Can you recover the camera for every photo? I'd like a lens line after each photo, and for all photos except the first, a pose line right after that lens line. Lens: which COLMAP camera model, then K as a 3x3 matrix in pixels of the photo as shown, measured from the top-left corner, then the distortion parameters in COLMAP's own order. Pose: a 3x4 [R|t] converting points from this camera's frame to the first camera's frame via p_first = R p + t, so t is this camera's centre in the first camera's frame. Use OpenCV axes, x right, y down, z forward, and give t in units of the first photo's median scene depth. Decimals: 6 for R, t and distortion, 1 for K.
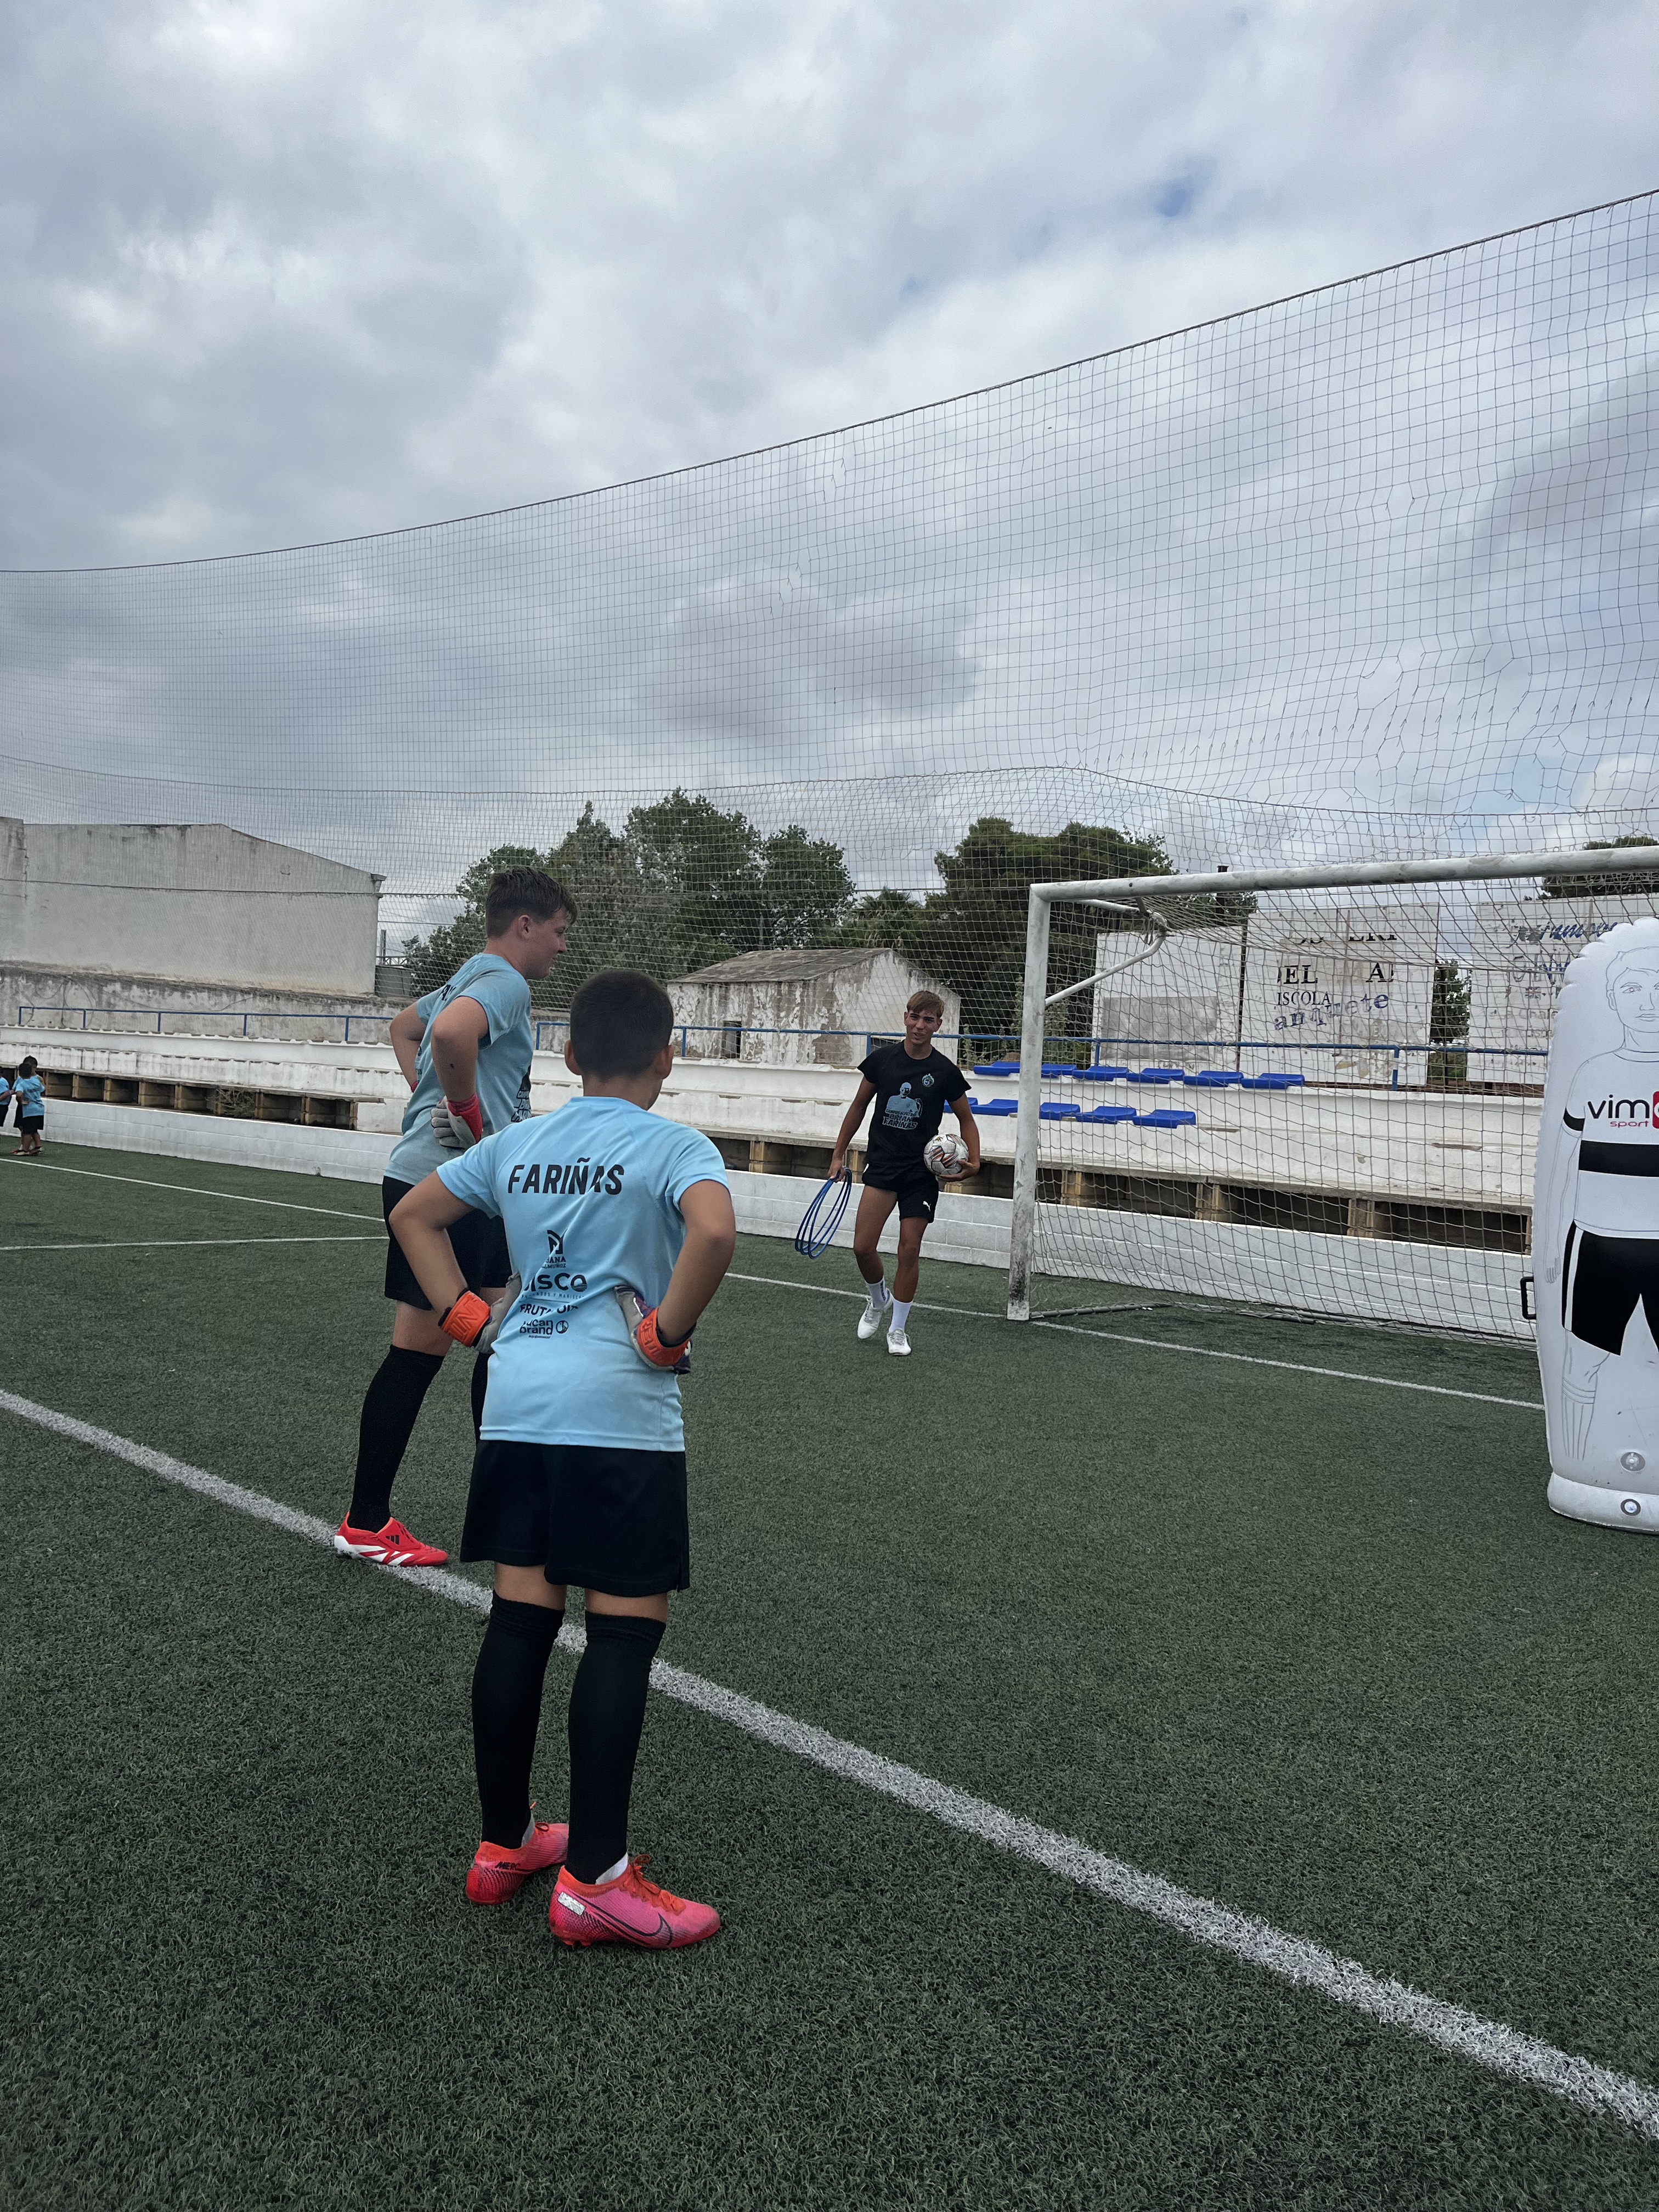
lens RADIAL K [[1672.2, 0, 851.1], [0, 1672.2, 1106.7], [0, 0, 1]] dist [0.038304, -0.039216]
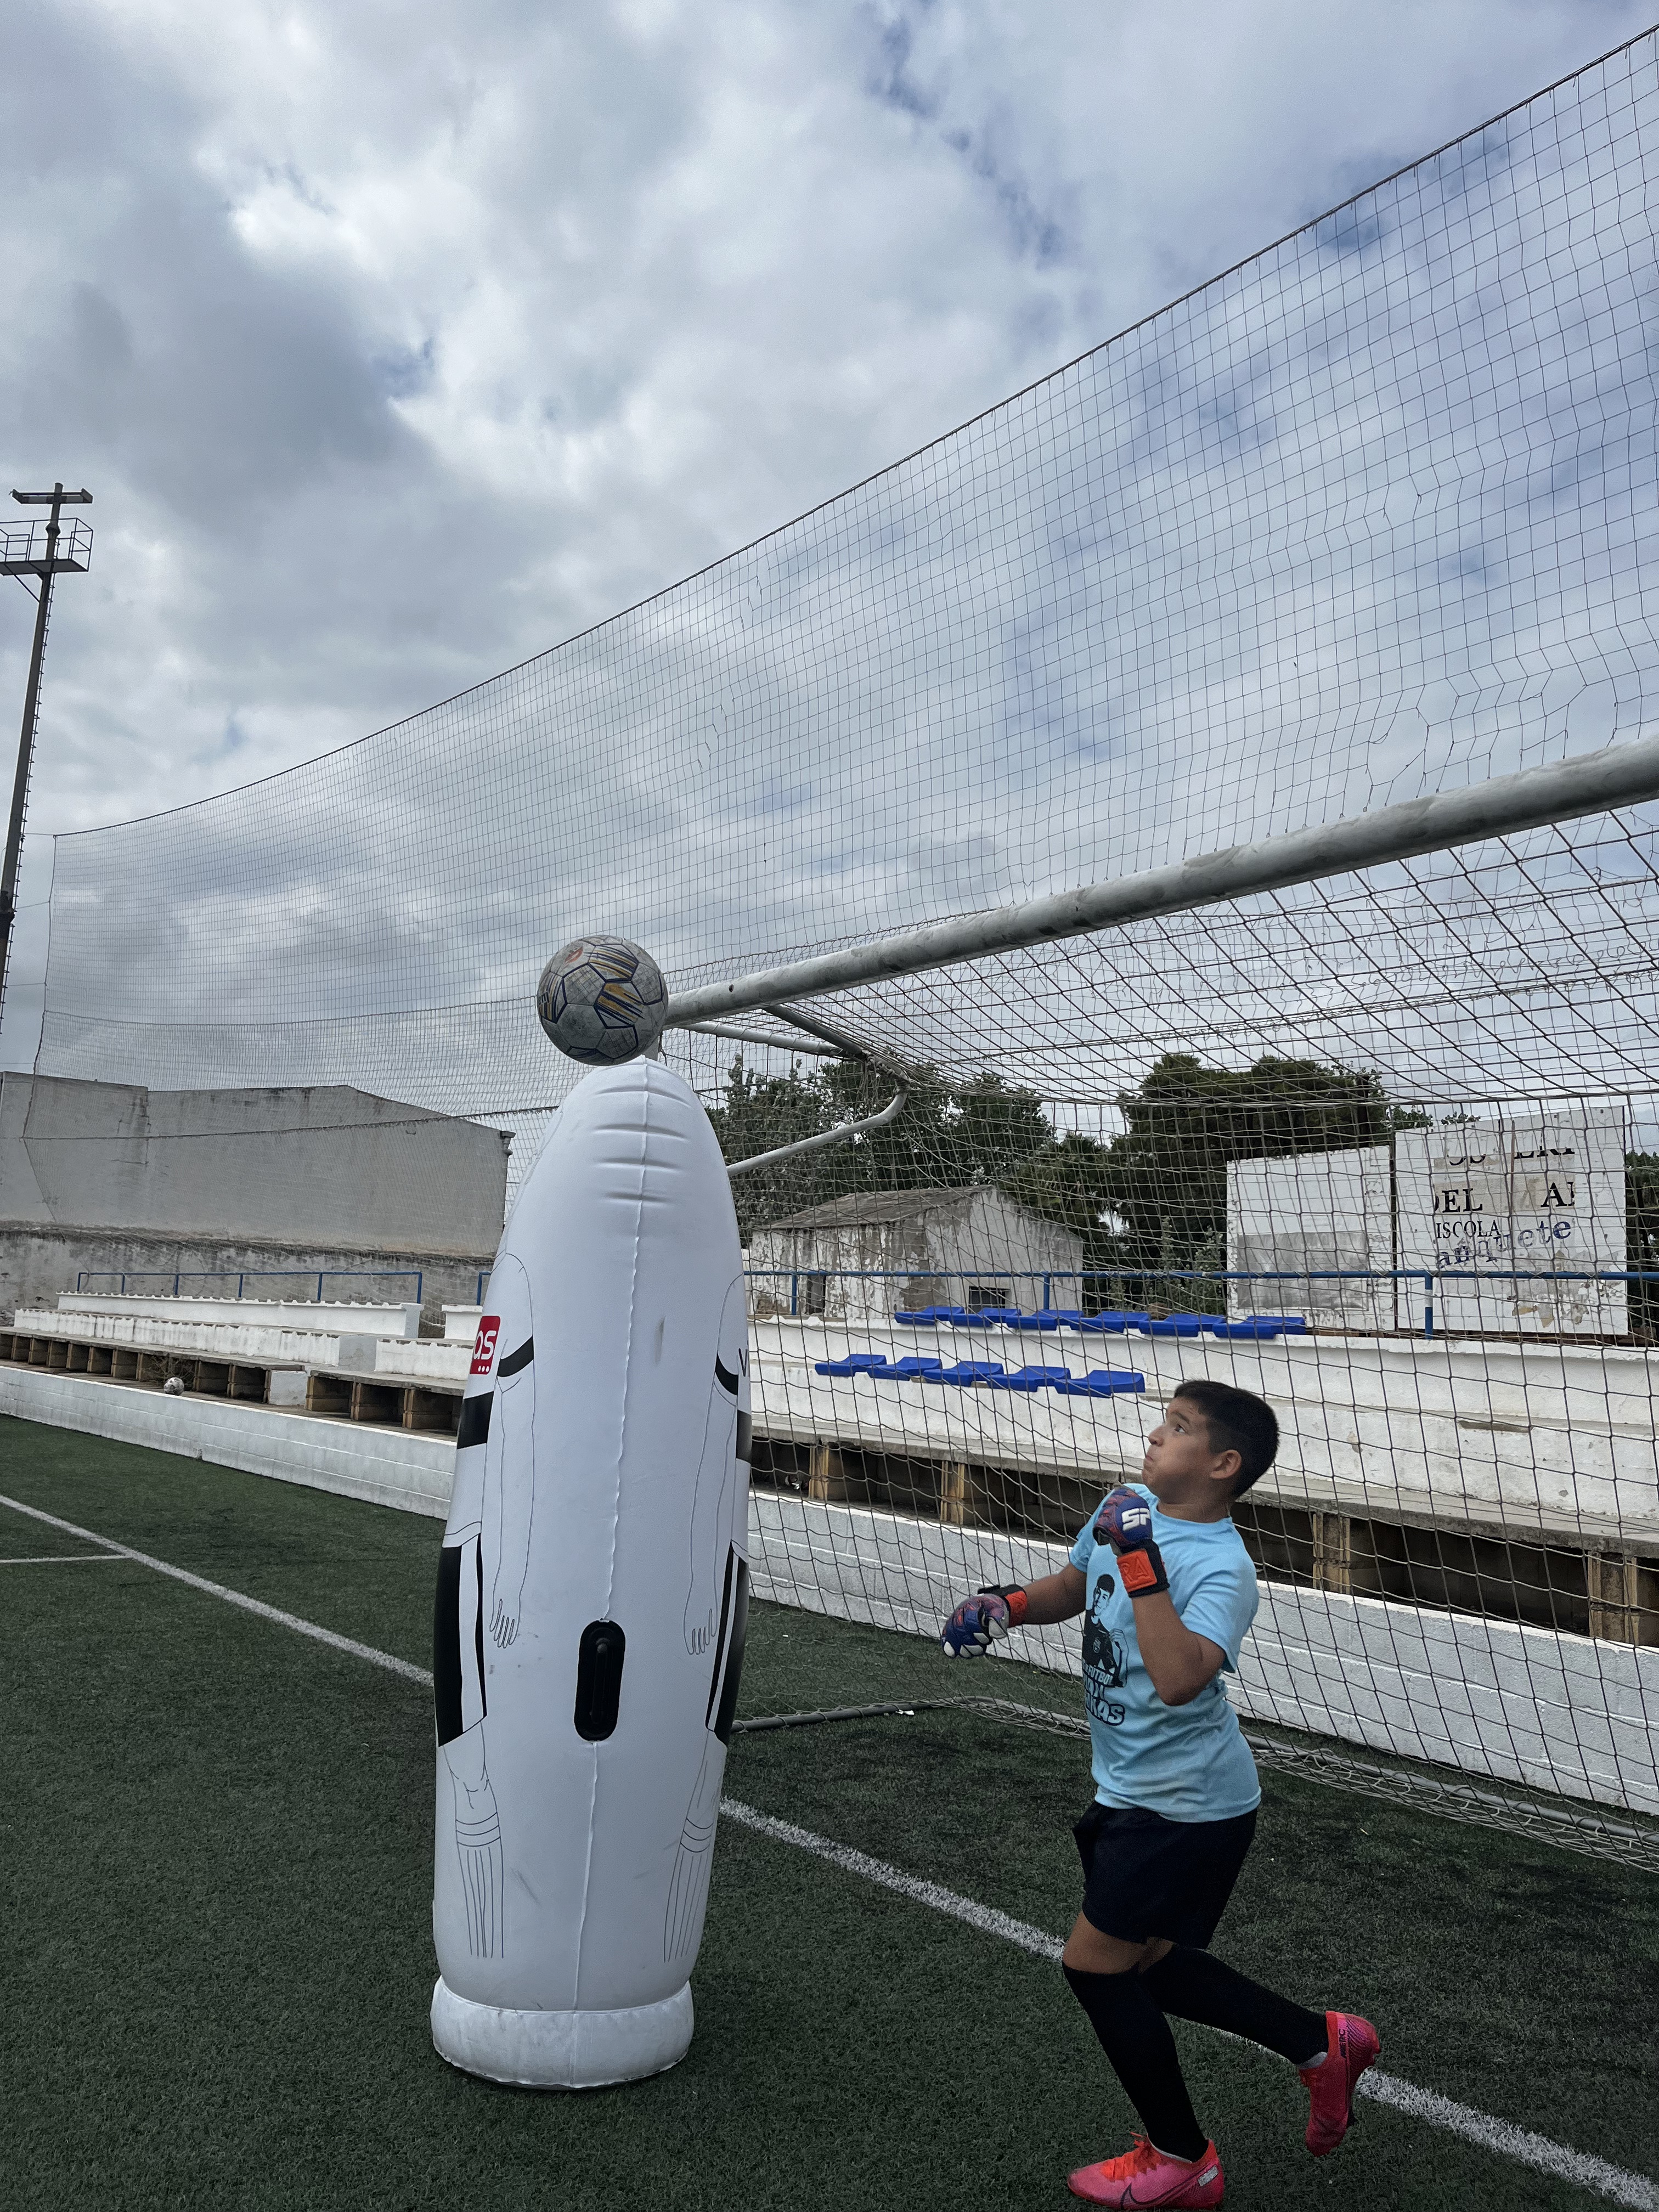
lens RADIAL K [[1672.2, 0, 819.6], [0, 1672.2, 1108.6], [0, 0, 1]] dist [0.038304, -0.039216]
pose [[0.986842, -0.035560, -0.157729, 0.076467], [0.011089, 0.988103, -0.153394, -0.000024], [0.161308, 0.149626, 0.975496, 0.117970]]
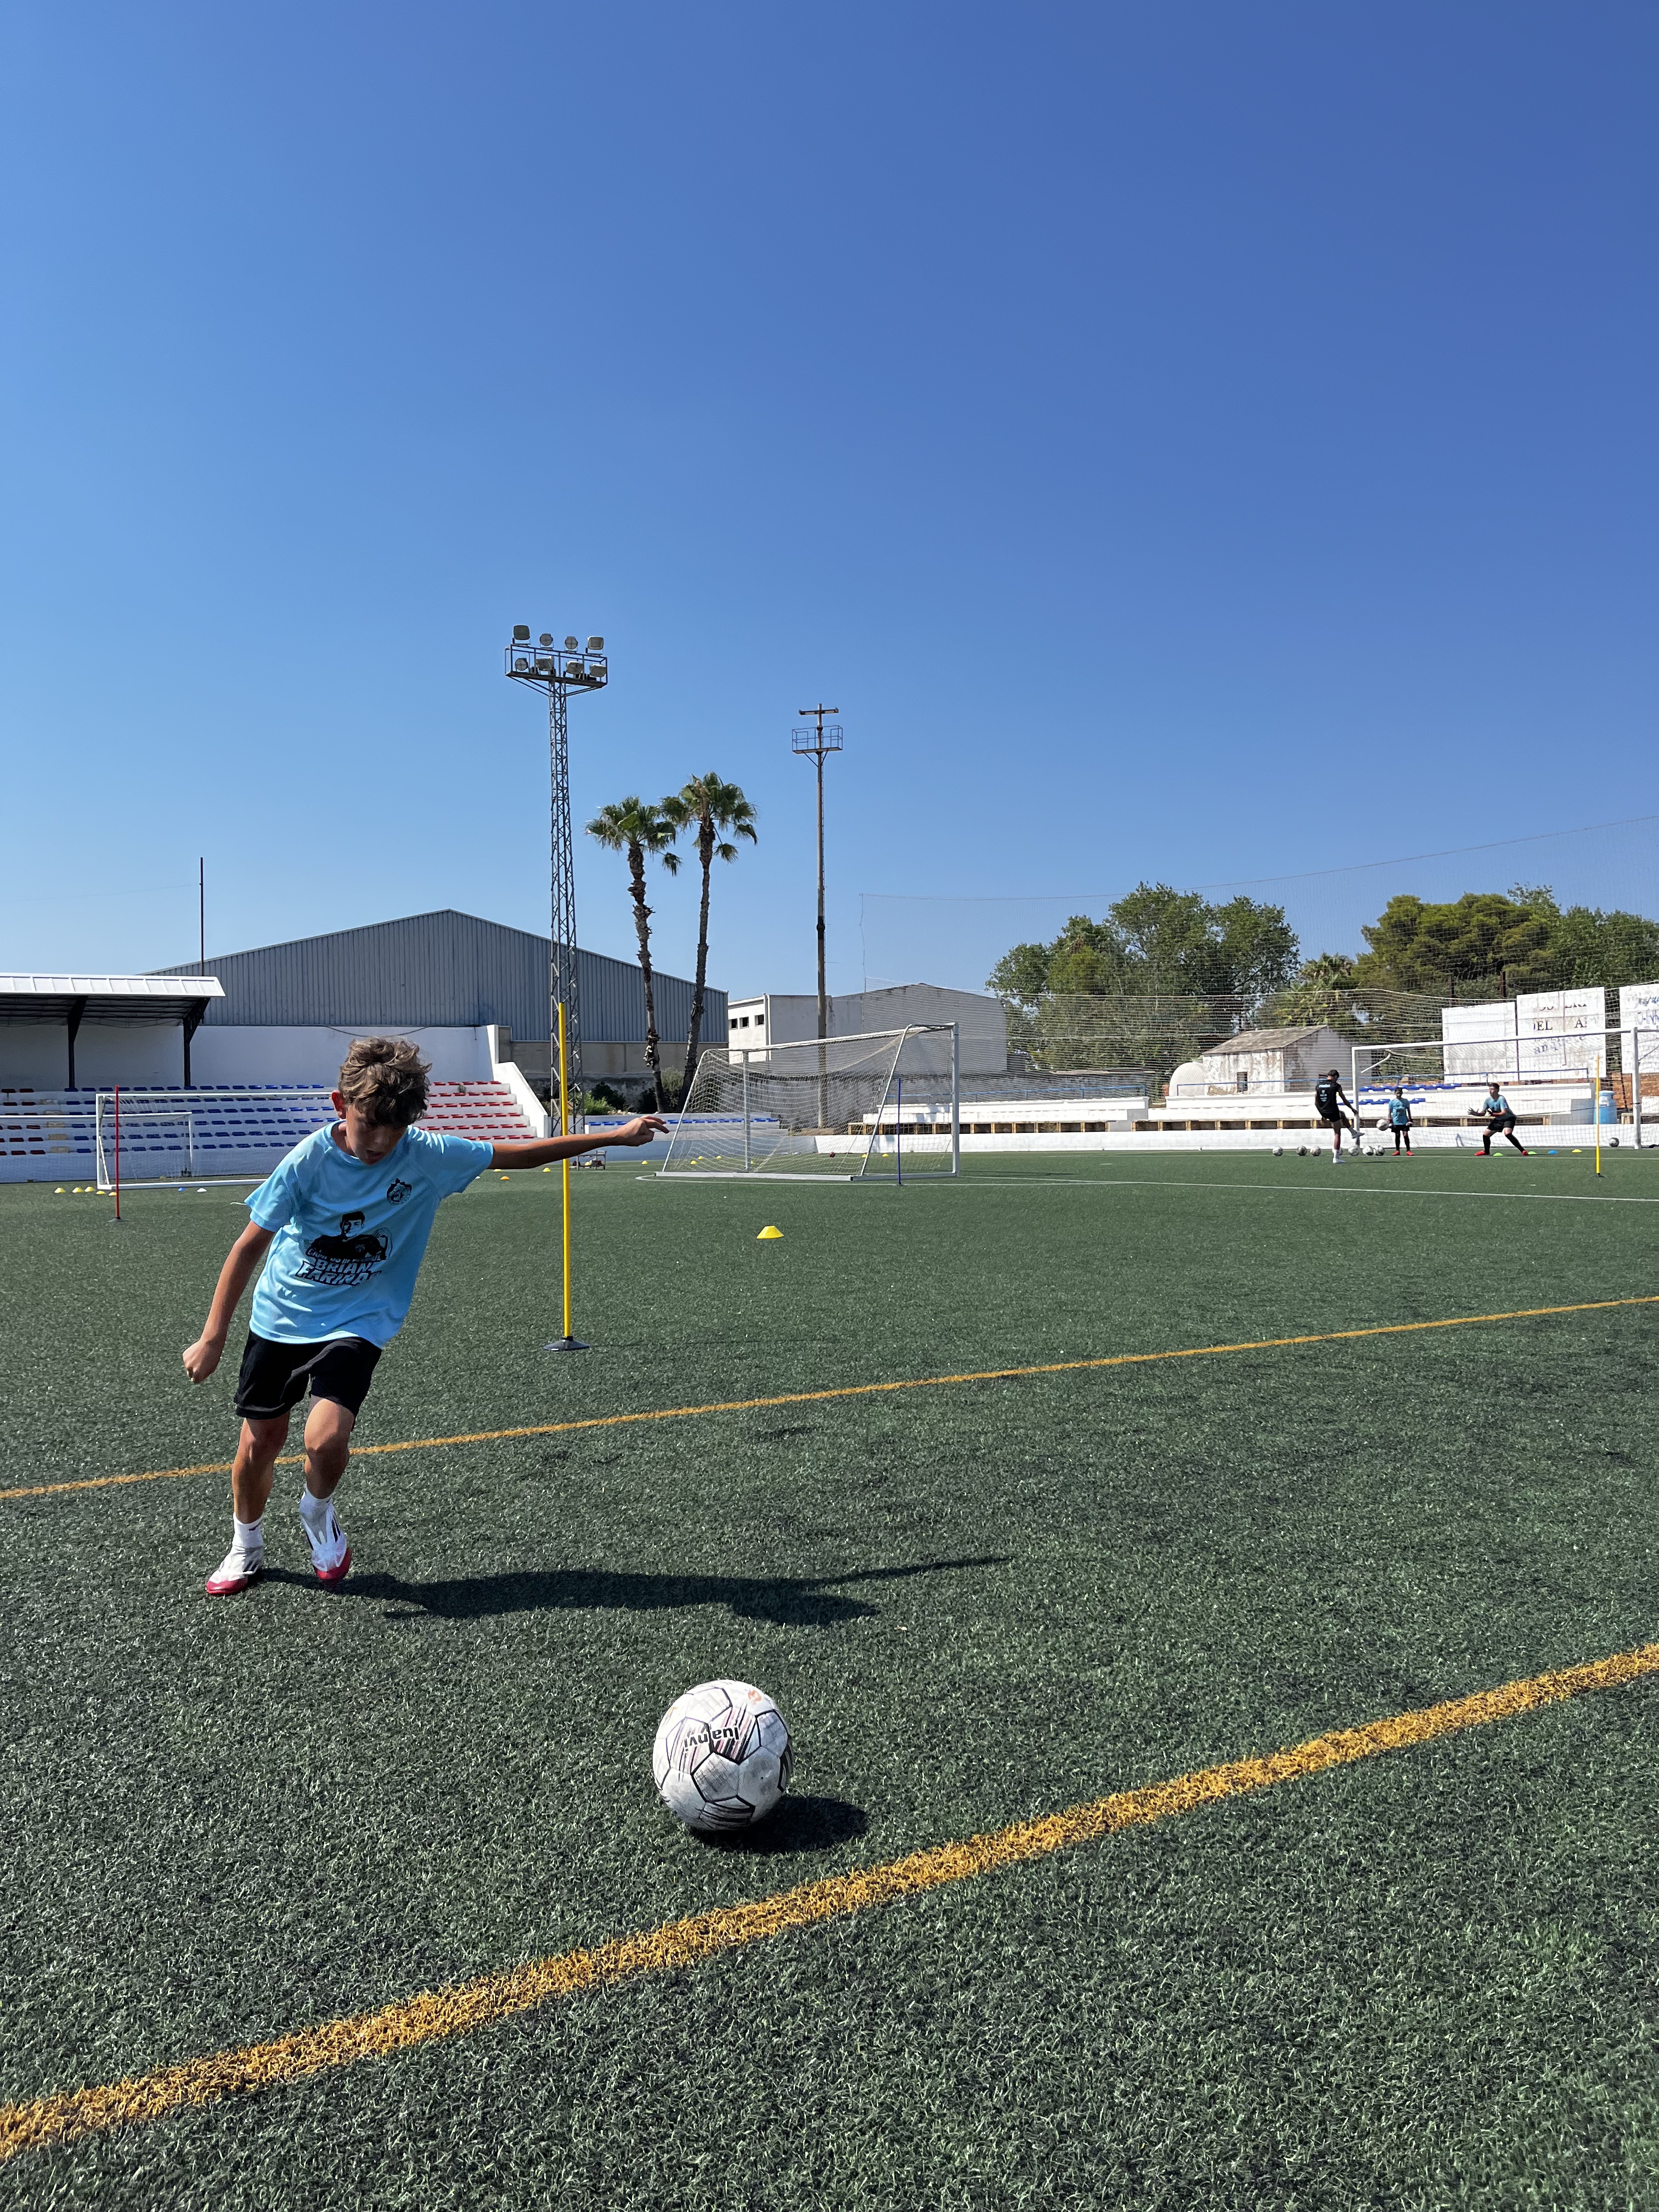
lens RADIAL K [[1672.2, 0, 785.8], [0, 1672.2, 1154.9], [0, 0, 1]] dist [0.038304, -0.039216]
pose [[0.952114, -0.072463, -0.297031, -0.005529], [0.073388, 0.997271, -0.008053, 0.019824], [0.296804, -0.014131, 0.954834, -0.990576]]
